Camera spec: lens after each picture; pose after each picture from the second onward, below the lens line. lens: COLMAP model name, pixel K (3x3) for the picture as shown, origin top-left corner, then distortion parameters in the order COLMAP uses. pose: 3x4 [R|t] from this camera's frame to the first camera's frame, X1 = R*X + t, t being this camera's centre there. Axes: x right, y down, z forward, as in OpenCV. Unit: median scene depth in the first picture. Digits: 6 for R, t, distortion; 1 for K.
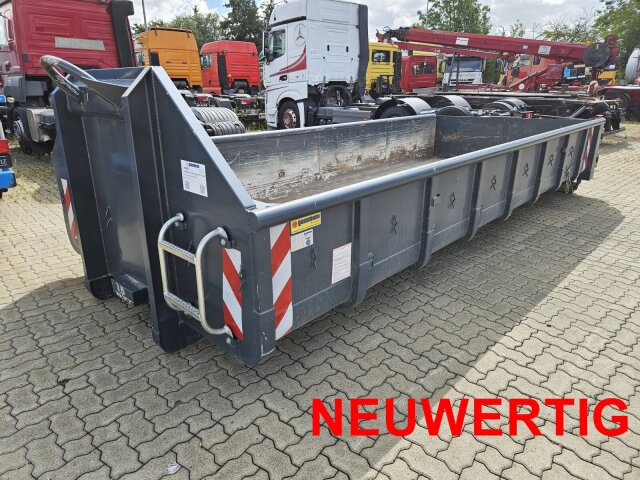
lens RADIAL K [[425.5, 0, 318.2], [0, 425.5, 235.4], [0, 0, 1]] dist [0.064674, -0.051477]
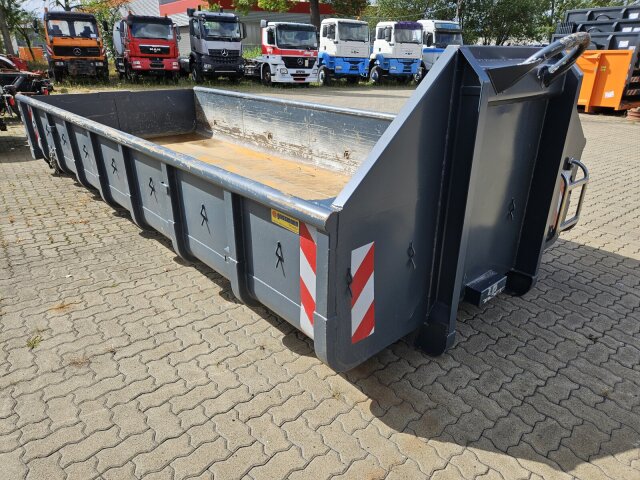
lens RADIAL K [[425.5, 0, 319.3], [0, 425.5, 245.5], [0, 0, 1]] dist [0.064674, -0.051477]
pose [[0.092420, -0.395563, 0.913777, -0.748064], [0.319396, 0.880988, 0.349065, -0.230619], [-0.943104, 0.259596, 0.207762, 0.650434]]
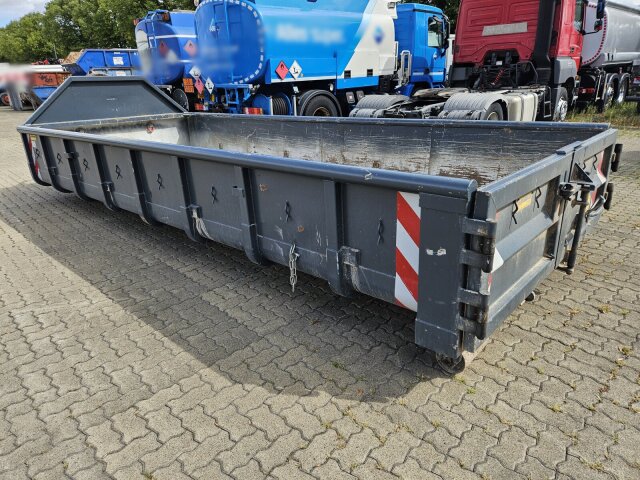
lens RADIAL K [[425.5, 0, 315.4], [0, 425.5, 243.7], [0, 0, 1]] dist [0.064674, -0.051477]
pose [[0.013128, 0.357993, -0.933632, 1.155059], [-0.293937, 0.893840, 0.338602, -0.366958], [0.955735, 0.269983, 0.116962, 1.077828]]
